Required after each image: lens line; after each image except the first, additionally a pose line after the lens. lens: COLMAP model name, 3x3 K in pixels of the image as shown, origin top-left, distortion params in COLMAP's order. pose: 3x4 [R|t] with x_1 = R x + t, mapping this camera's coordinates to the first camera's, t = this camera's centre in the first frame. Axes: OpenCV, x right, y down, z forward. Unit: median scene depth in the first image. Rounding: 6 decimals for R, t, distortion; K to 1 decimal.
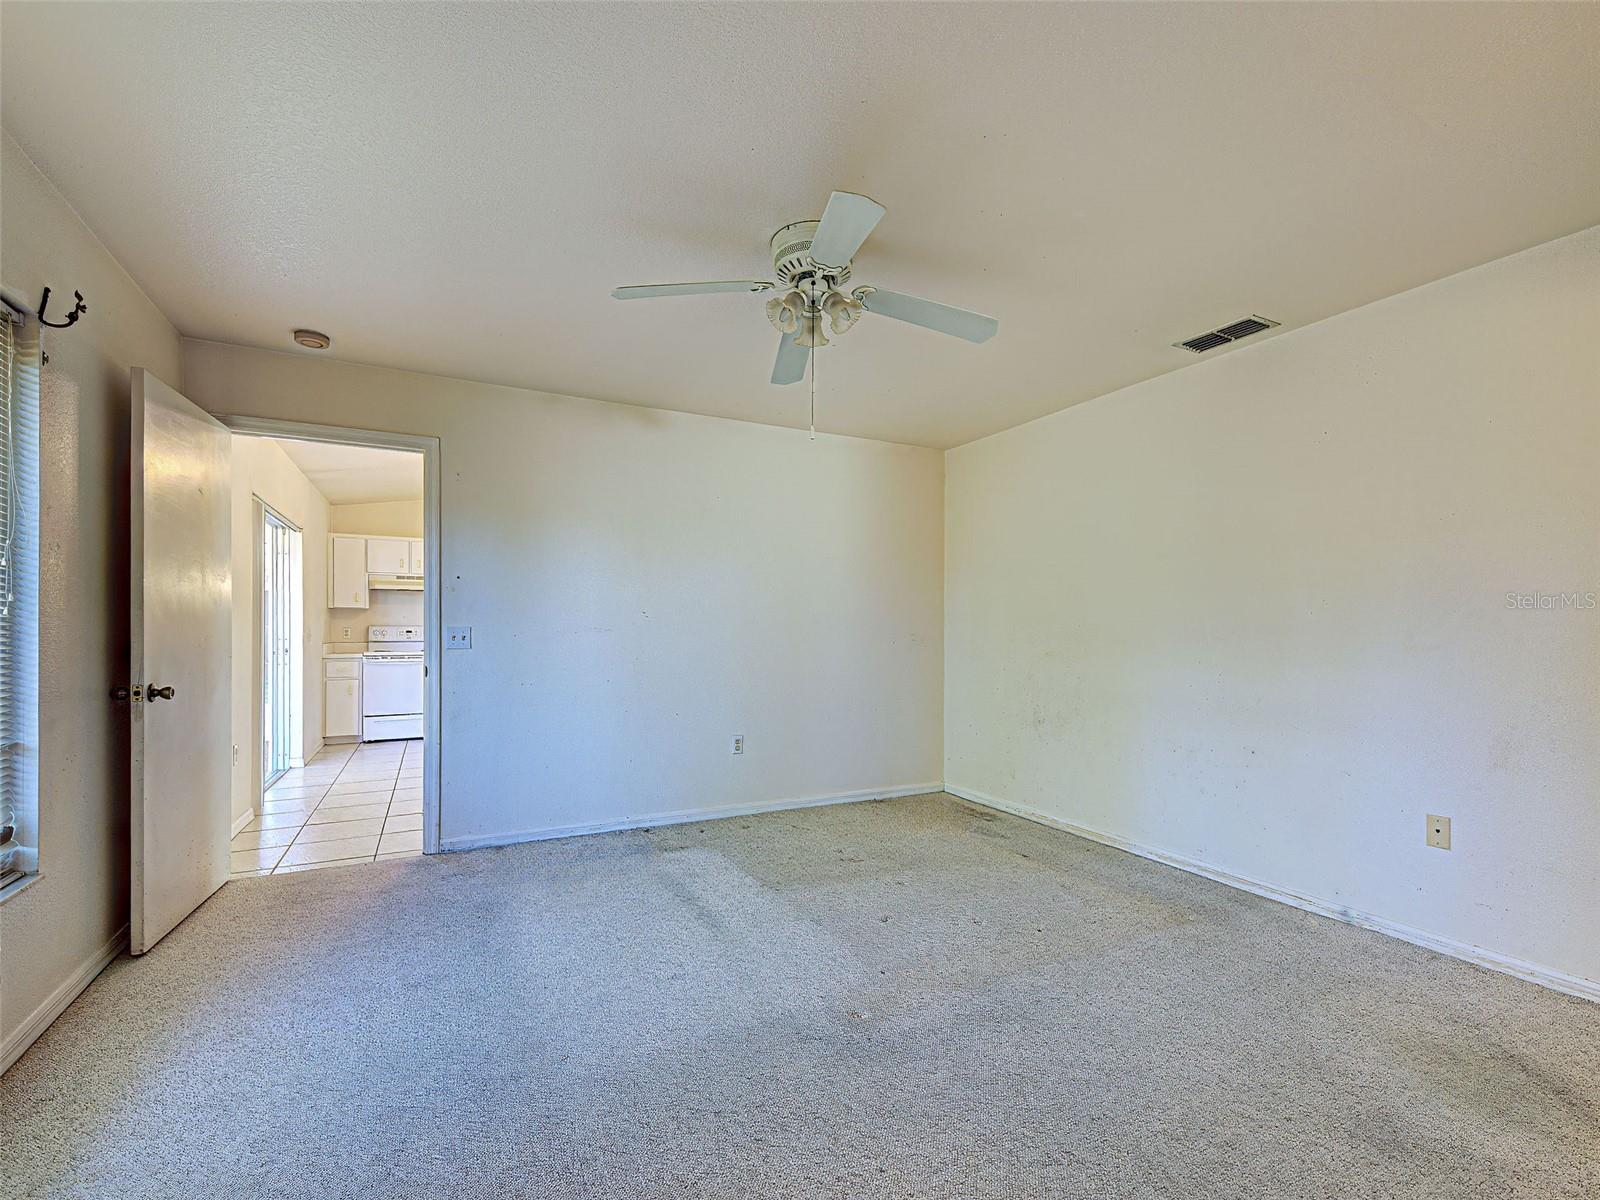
lens RADIAL K [[694.9, 0, 792.5], [0, 694.9, 632.9], [0, 0, 1]] dist [0.007413, -0.004509]
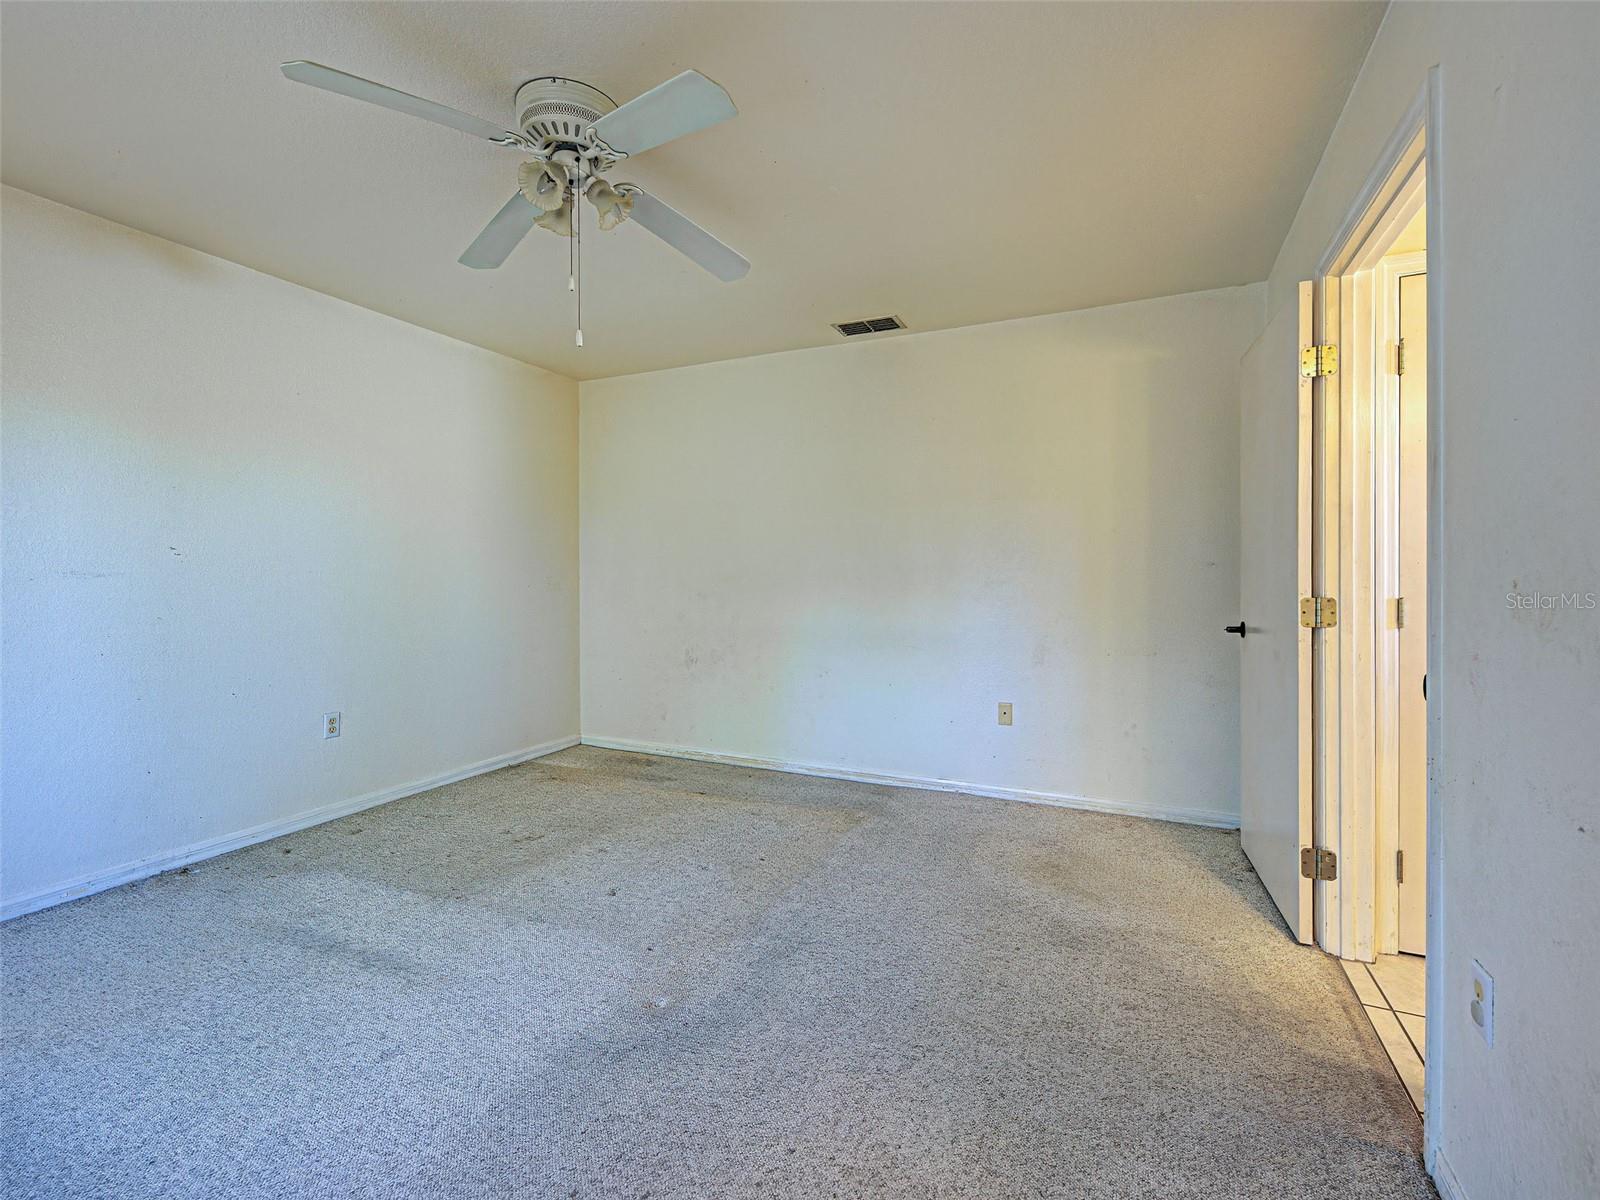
lens RADIAL K [[694.9, 0, 815.3], [0, 694.9, 574.5], [0, 0, 1]] dist [0.007413, -0.004509]
pose [[0.778538, -0.005550, 0.627573, -0.205281], [0.006075, 0.999981, 0.001307, 0.000130], [-0.627568, 0.002795, 0.778557, 0.121495]]
